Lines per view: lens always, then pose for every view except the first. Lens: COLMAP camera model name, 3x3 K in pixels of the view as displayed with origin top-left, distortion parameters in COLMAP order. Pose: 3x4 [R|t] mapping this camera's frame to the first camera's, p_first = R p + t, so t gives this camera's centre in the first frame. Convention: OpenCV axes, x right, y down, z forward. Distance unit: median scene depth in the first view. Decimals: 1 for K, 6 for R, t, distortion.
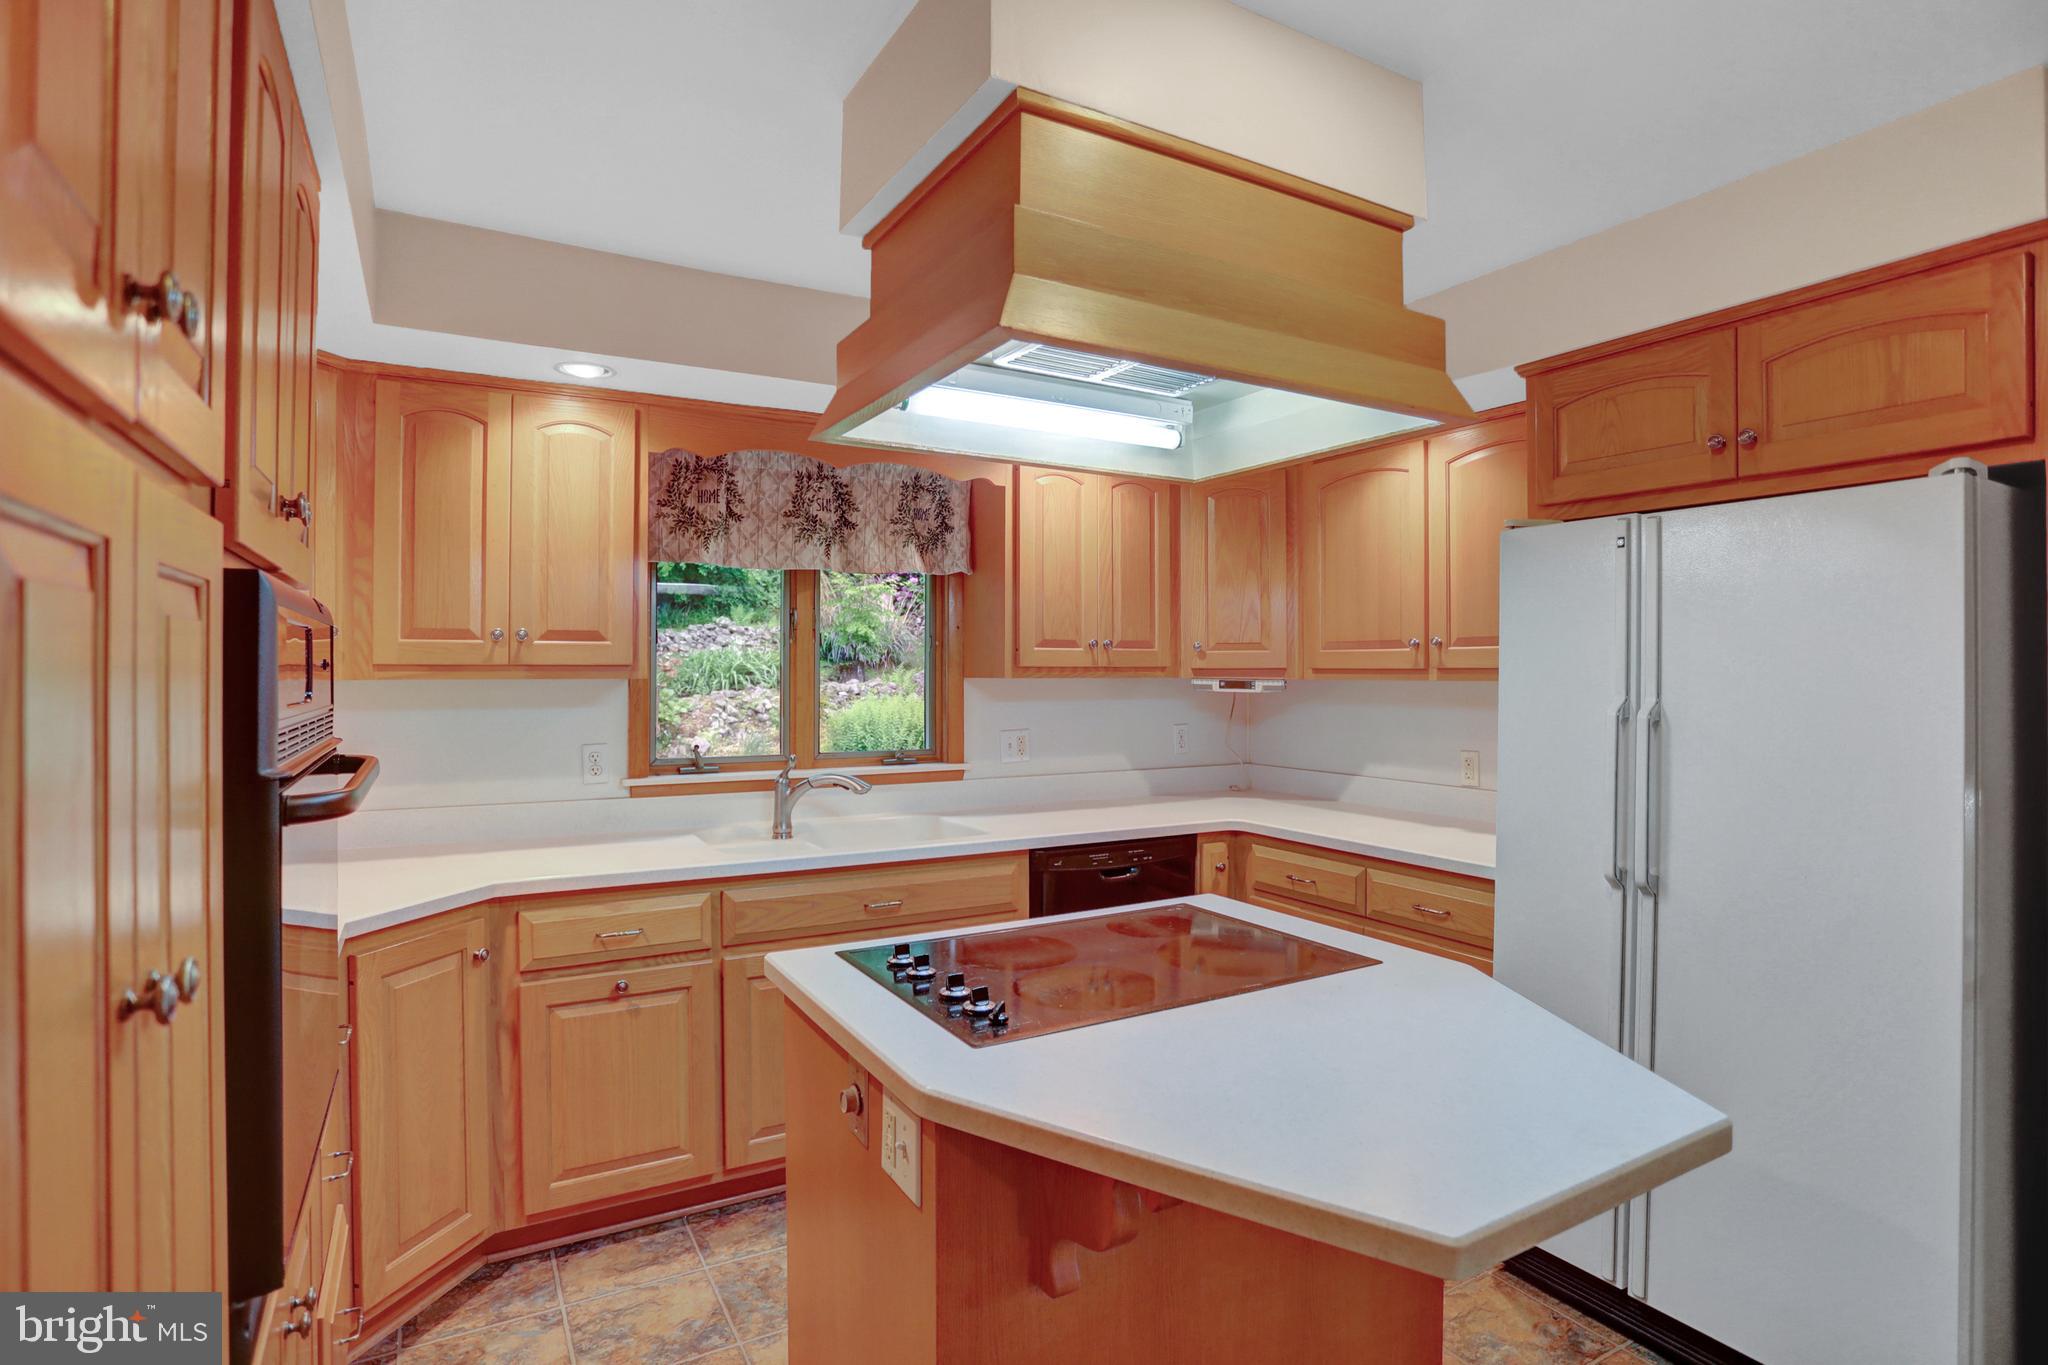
lens RADIAL K [[1021.9, 0, 1025.4], [0, 1021.9, 674.0], [0, 0, 1]] dist [-0.082805, 0.042974]
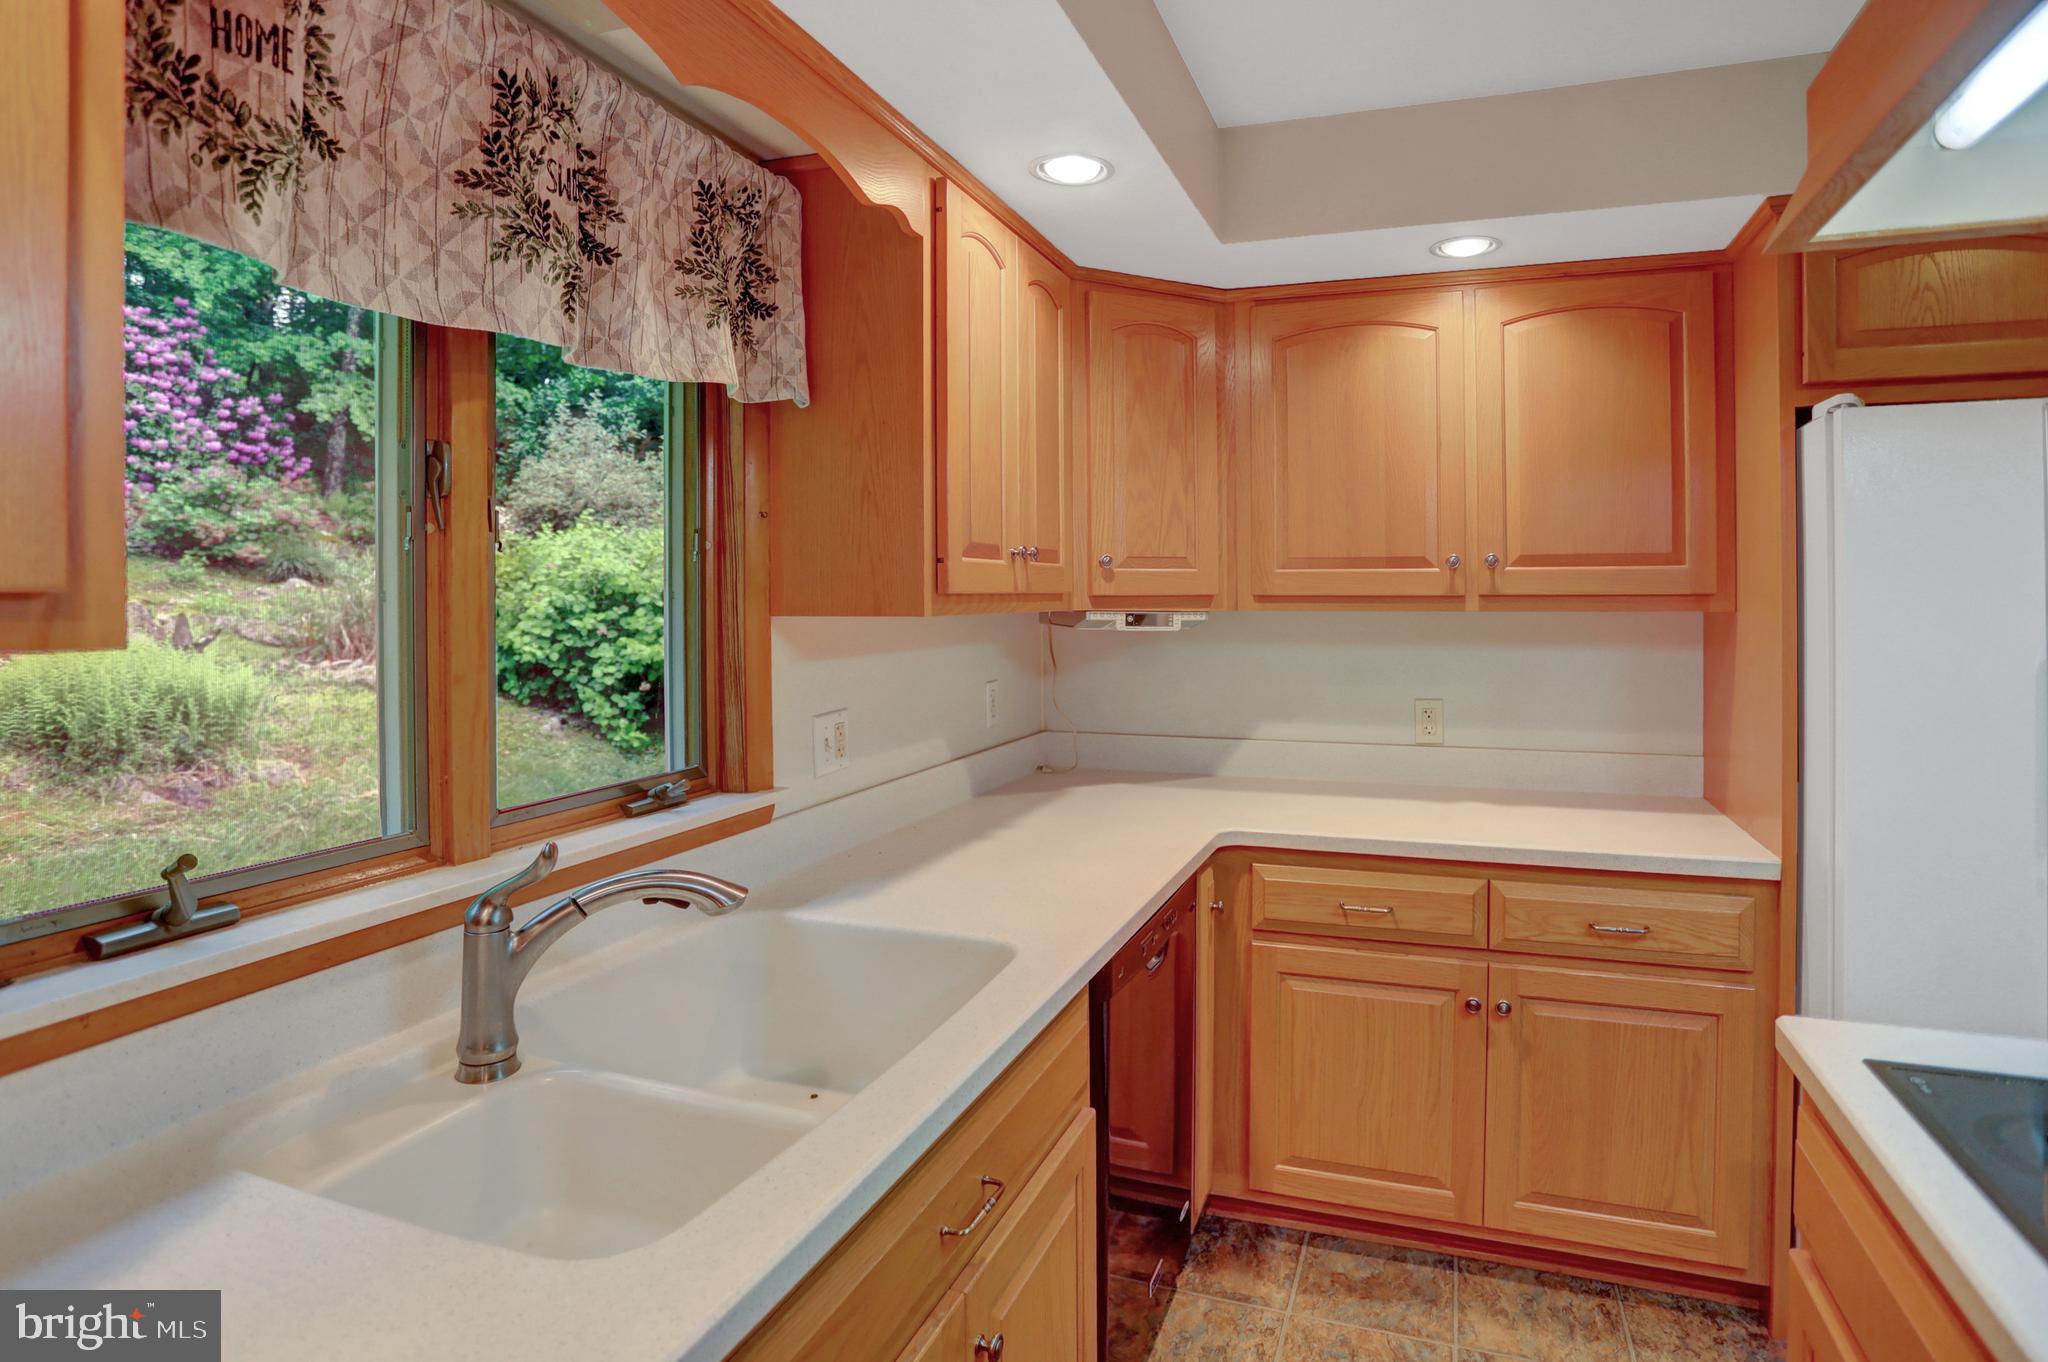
lens RADIAL K [[1058.2, 0, 1088.1], [0, 1058.2, 601.5], [0, 0, 1]] dist [-0.054220, 0.022756]
pose [[0.750807, -0.006847, 0.660486, -0.311591], [0.005840, 0.999976, 0.003727, -0.004919], [-0.660496, 0.001059, 0.750829, 0.567526]]
